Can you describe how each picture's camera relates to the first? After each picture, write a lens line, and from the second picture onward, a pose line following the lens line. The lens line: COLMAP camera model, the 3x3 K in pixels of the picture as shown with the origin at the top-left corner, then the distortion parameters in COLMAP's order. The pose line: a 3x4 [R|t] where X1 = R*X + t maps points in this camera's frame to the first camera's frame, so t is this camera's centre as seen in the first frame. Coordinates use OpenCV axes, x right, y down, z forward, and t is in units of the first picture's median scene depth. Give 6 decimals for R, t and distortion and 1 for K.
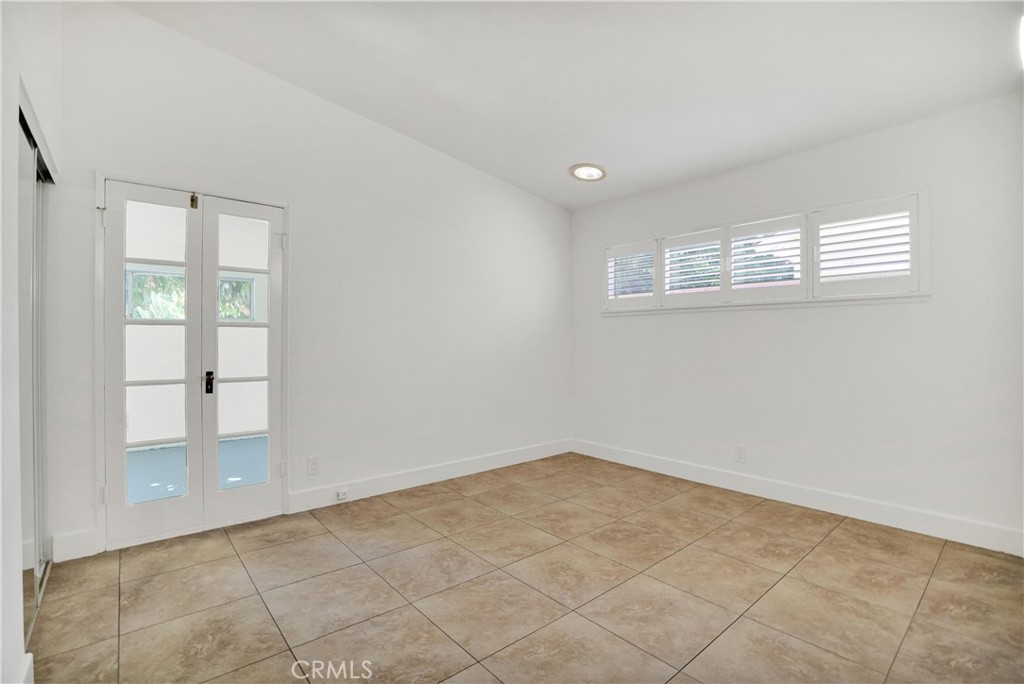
lens RADIAL K [[463.3, 0, 512.0], [0, 463.3, 342.0], [0, 0, 1]] dist [-0.042384, 0.000195]
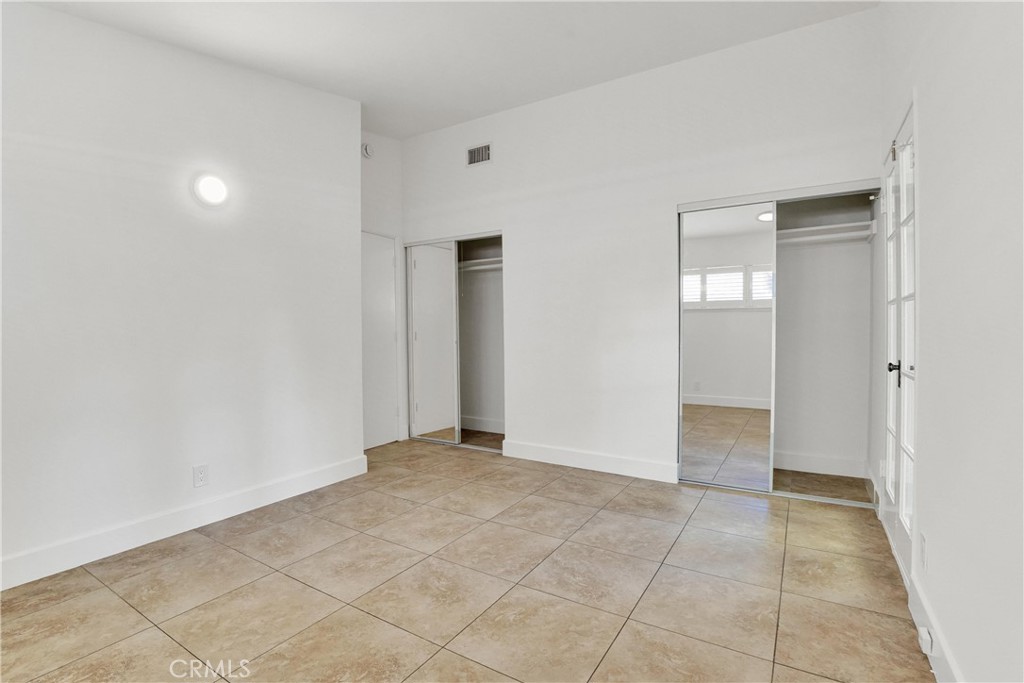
lens RADIAL K [[463.3, 0, 512.0], [0, 463.3, 341.5], [0, 0, 1]] dist [-0.042384, 0.000195]
pose [[-0.951682, 0.014491, -0.306742, 0.252610], [0.006231, 0.999592, 0.027890, 0.014089], [0.307021, 0.024631, -0.951384, 1.909201]]
